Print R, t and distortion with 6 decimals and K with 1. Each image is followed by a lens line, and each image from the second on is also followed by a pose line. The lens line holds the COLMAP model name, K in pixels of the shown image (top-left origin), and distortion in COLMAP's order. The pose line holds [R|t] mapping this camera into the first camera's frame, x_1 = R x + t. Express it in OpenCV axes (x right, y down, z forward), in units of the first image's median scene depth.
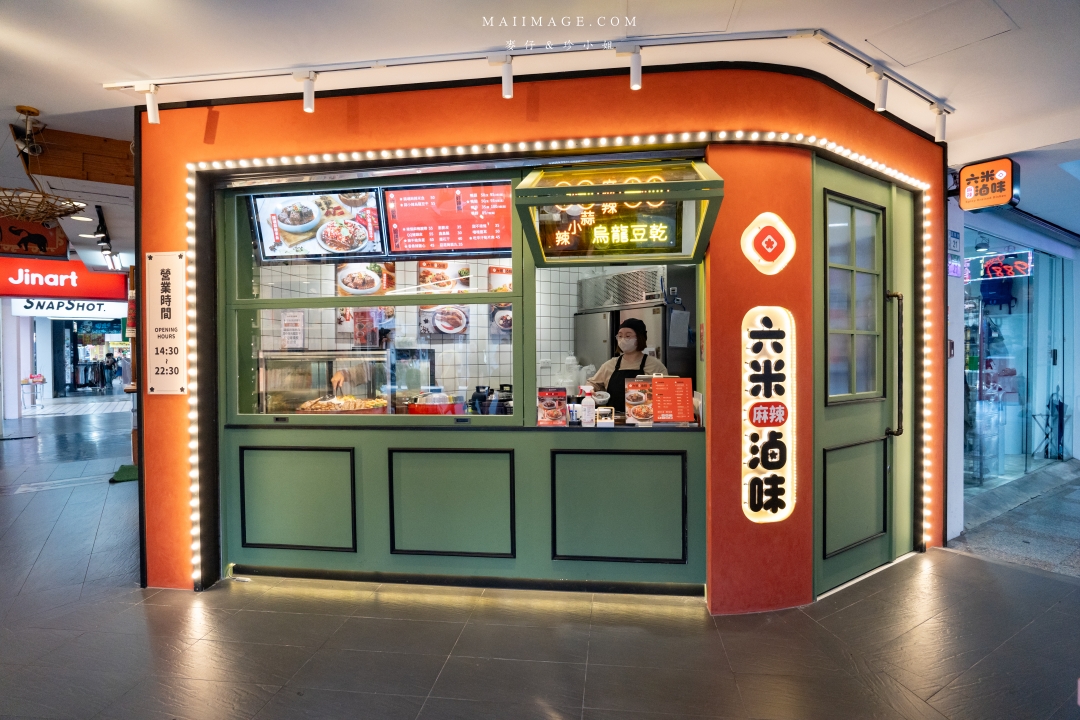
lens RADIAL K [[584.8, 0, 542.8], [0, 584.8, 359.6], [0, 0, 1]] dist [-0.029970, 0.010756]
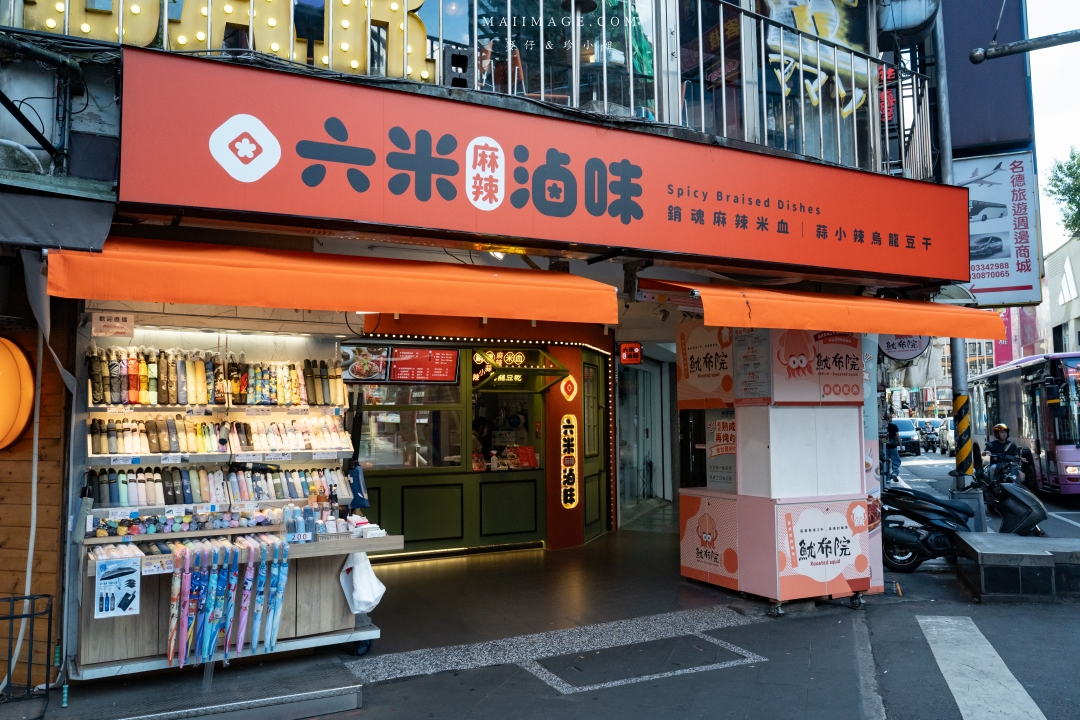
lens RADIAL K [[808.4, 0, 544.3], [0, 808.4, 359.0], [0, 0, 1]] dist [-0.014588, 0.000434]
pose [[0.807124, 0.048277, 0.588404, -1.436571], [0.005655, 0.995973, -0.089474, -0.021205], [-0.590354, 0.075544, 0.803601, -1.394817]]
